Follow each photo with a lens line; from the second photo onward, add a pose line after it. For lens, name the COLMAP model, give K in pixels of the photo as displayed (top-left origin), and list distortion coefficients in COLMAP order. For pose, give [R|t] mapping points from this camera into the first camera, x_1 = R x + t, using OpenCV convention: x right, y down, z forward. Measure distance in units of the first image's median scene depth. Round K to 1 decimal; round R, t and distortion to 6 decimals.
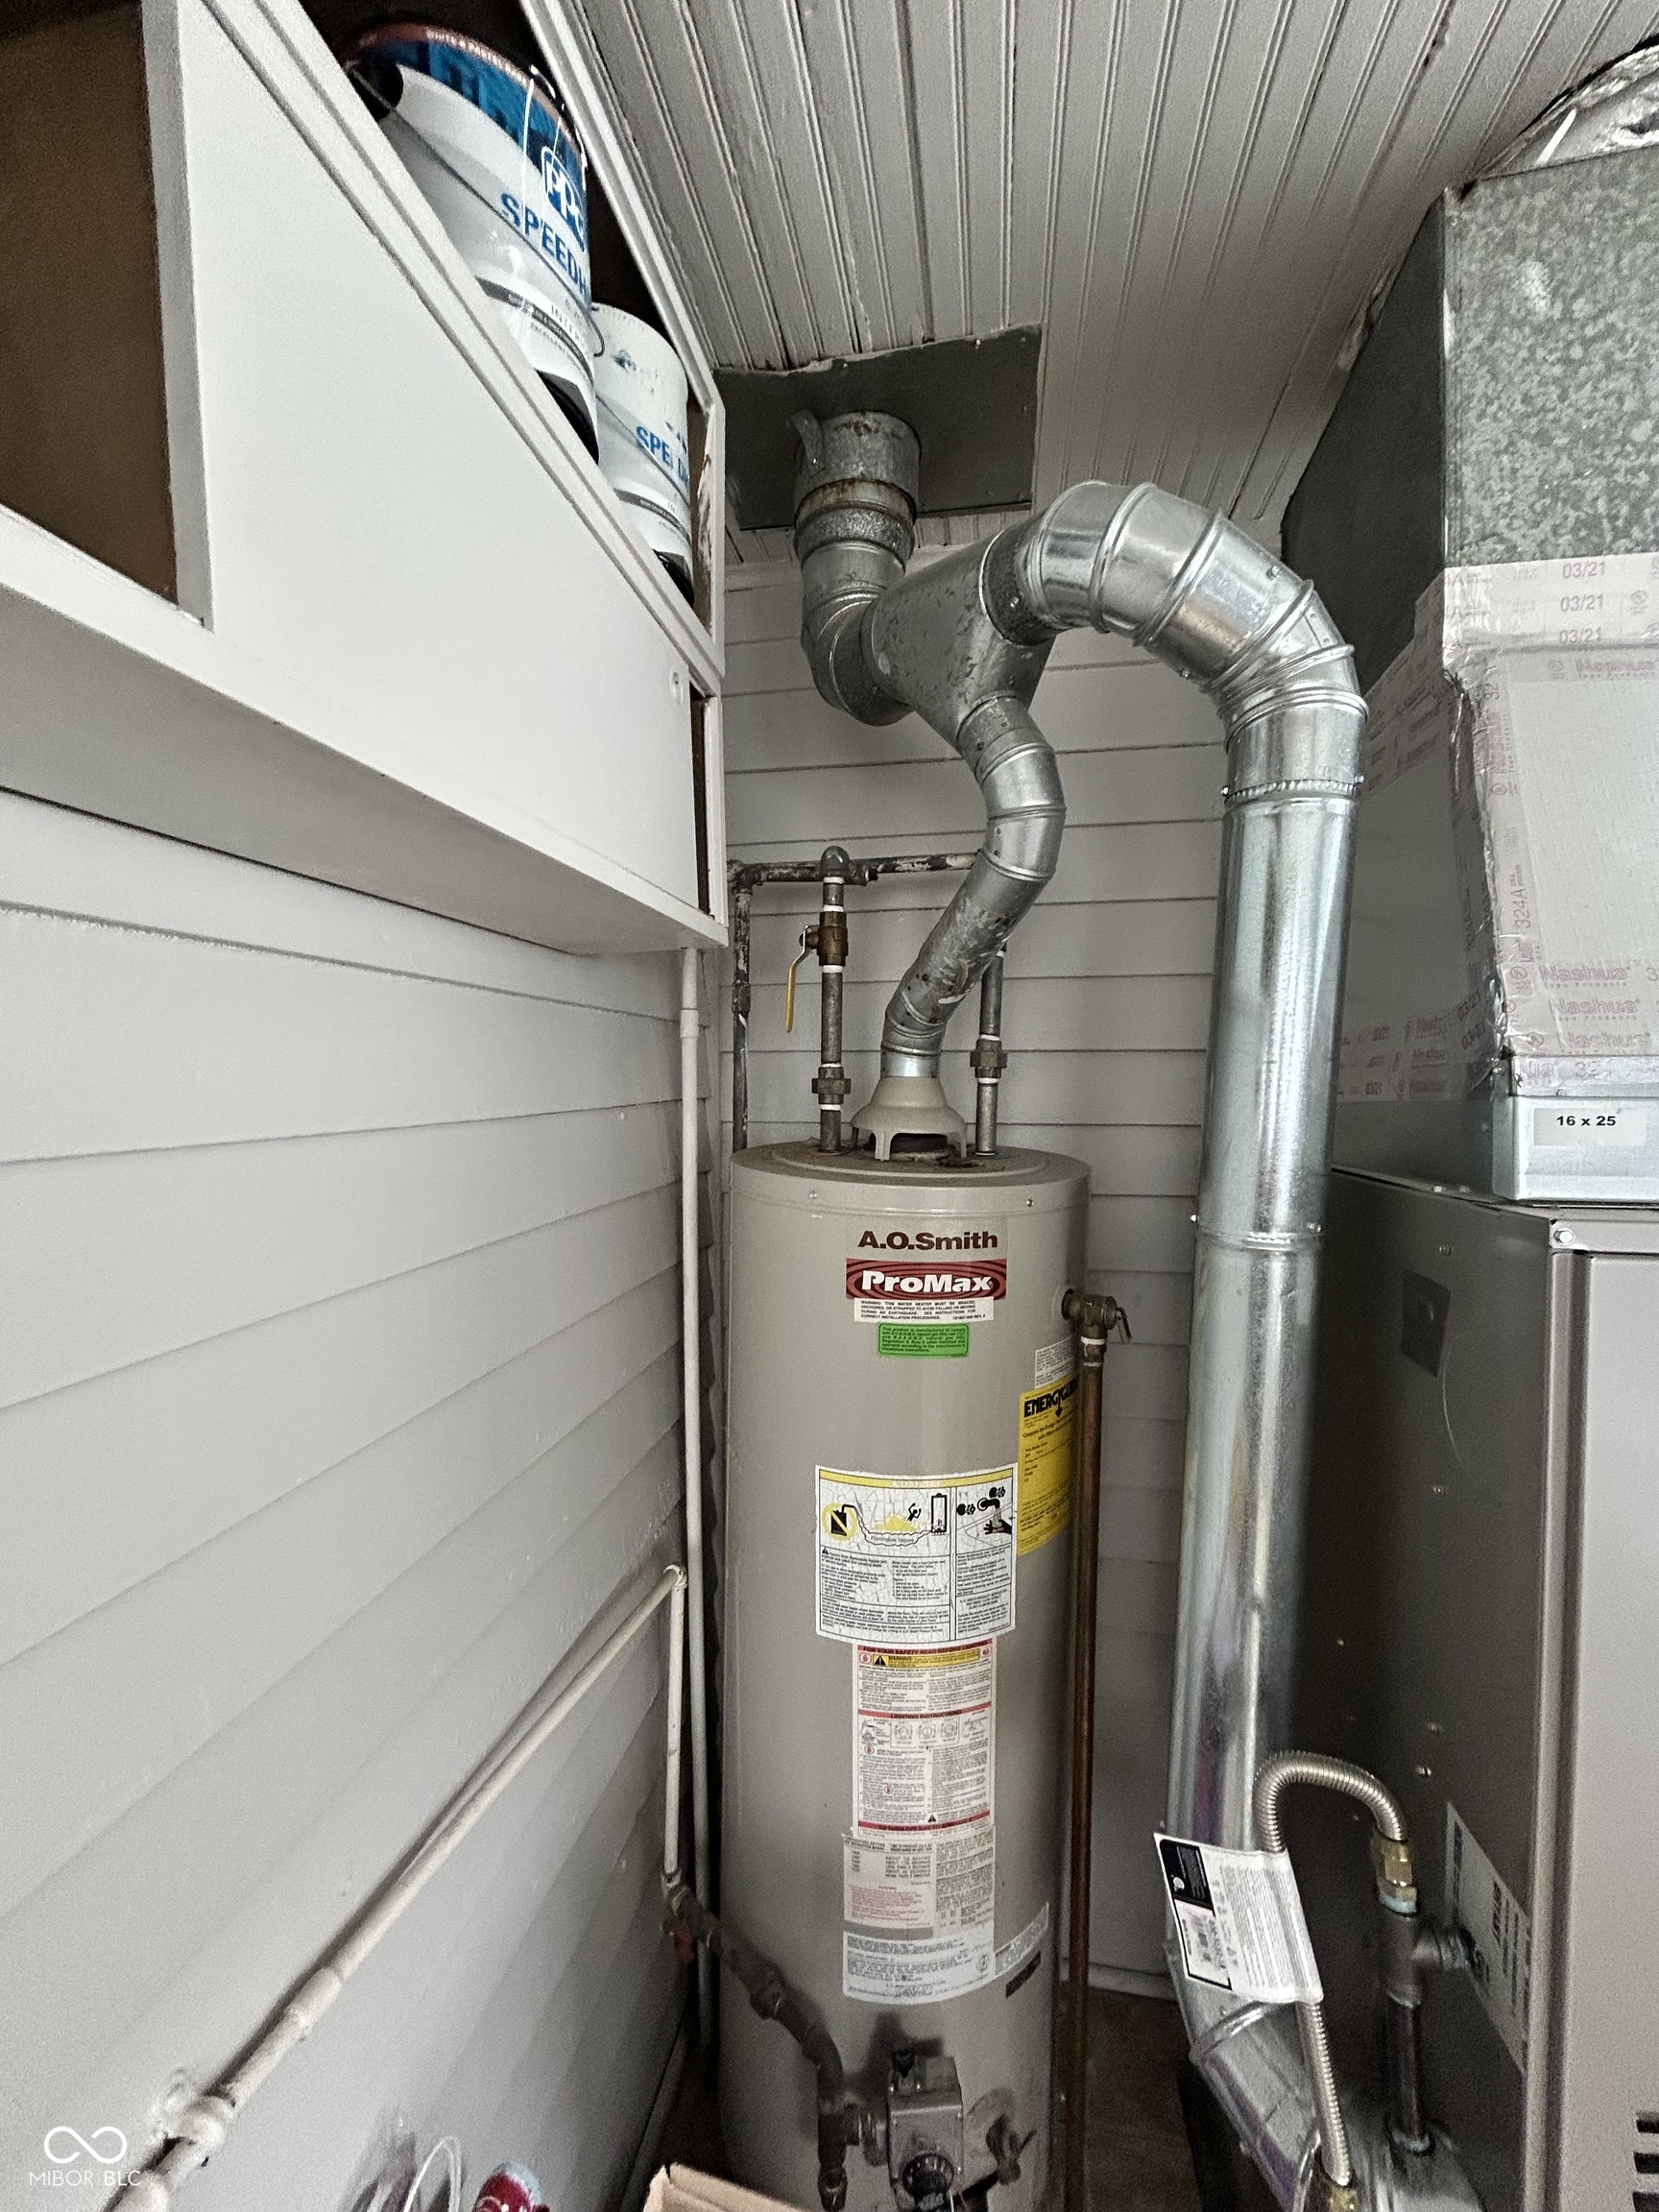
lens RADIAL K [[888.8, 0, 826.9], [0, 888.8, 1097.0], [0, 0, 1]] dist [-0.009256, -0.000034]
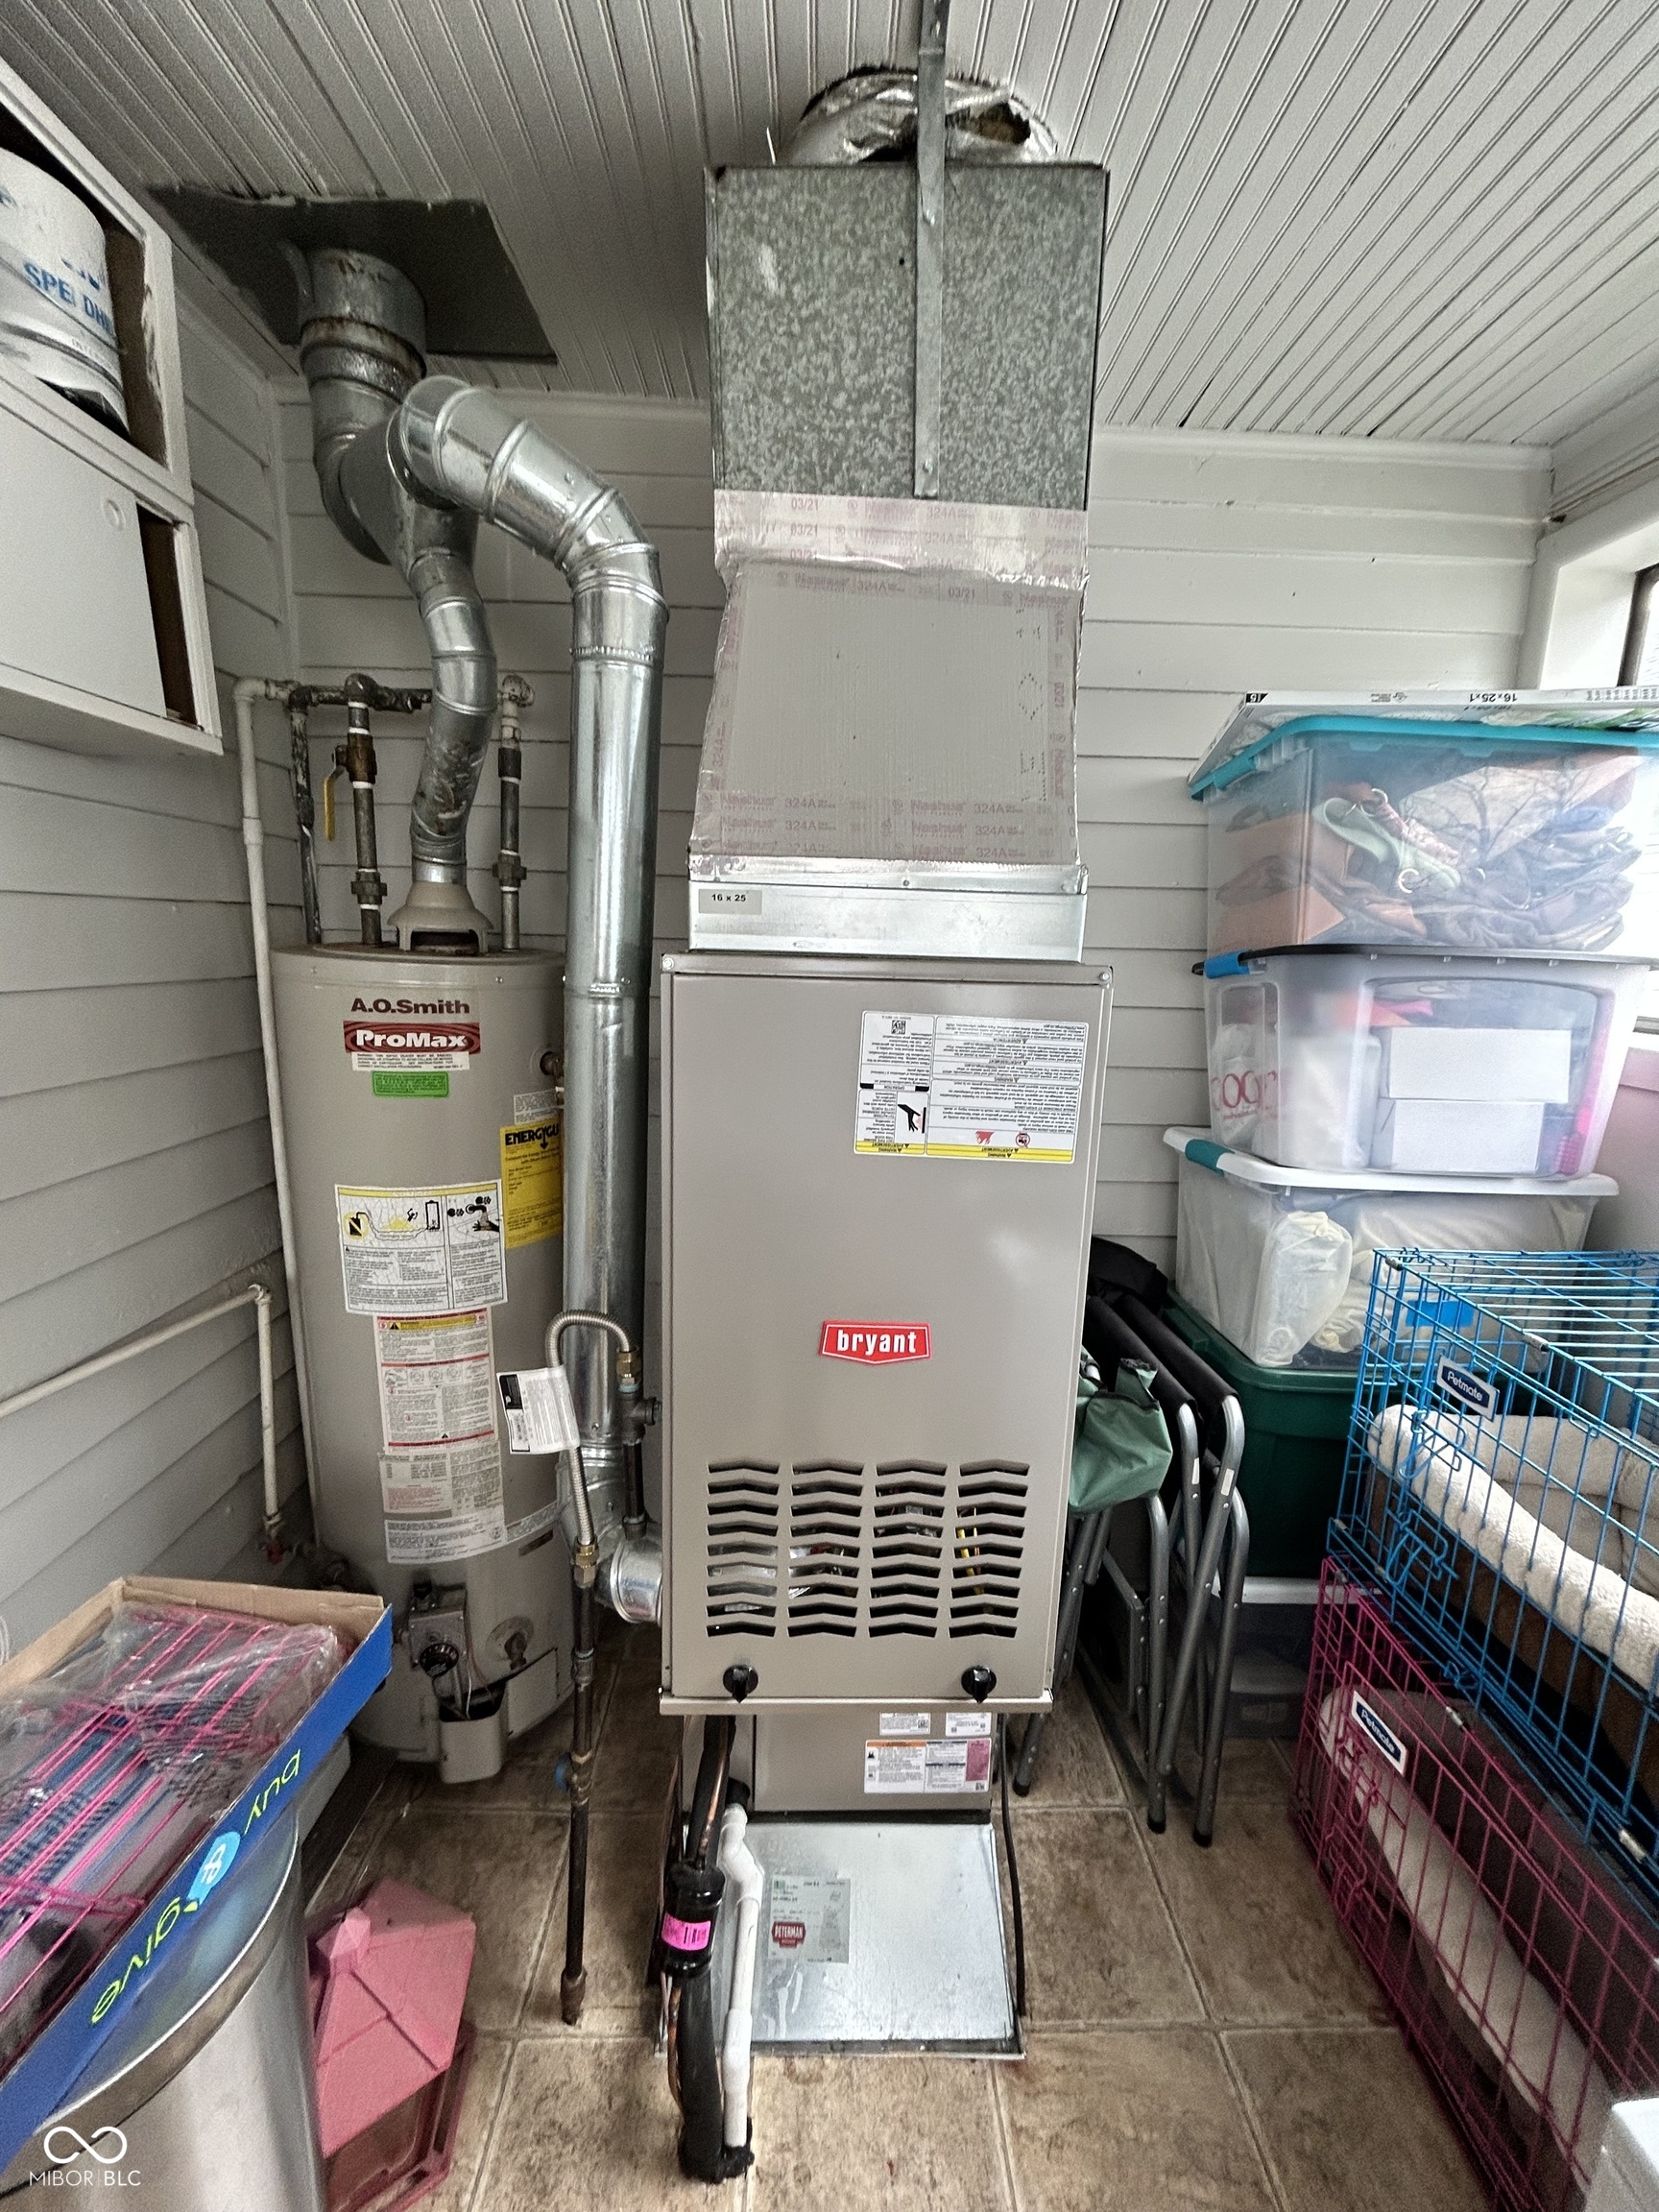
lens RADIAL K [[888.8, 0, 837.8], [0, 888.8, 1106.6], [0, 0, 1]] dist [-0.009256, -0.000034]
pose [[0.979015, -0.008525, 0.203610, 0.452906], [-0.024907, 0.986629, 0.161068, 0.082021], [-0.202260, -0.162759, 0.965712, -0.375408]]
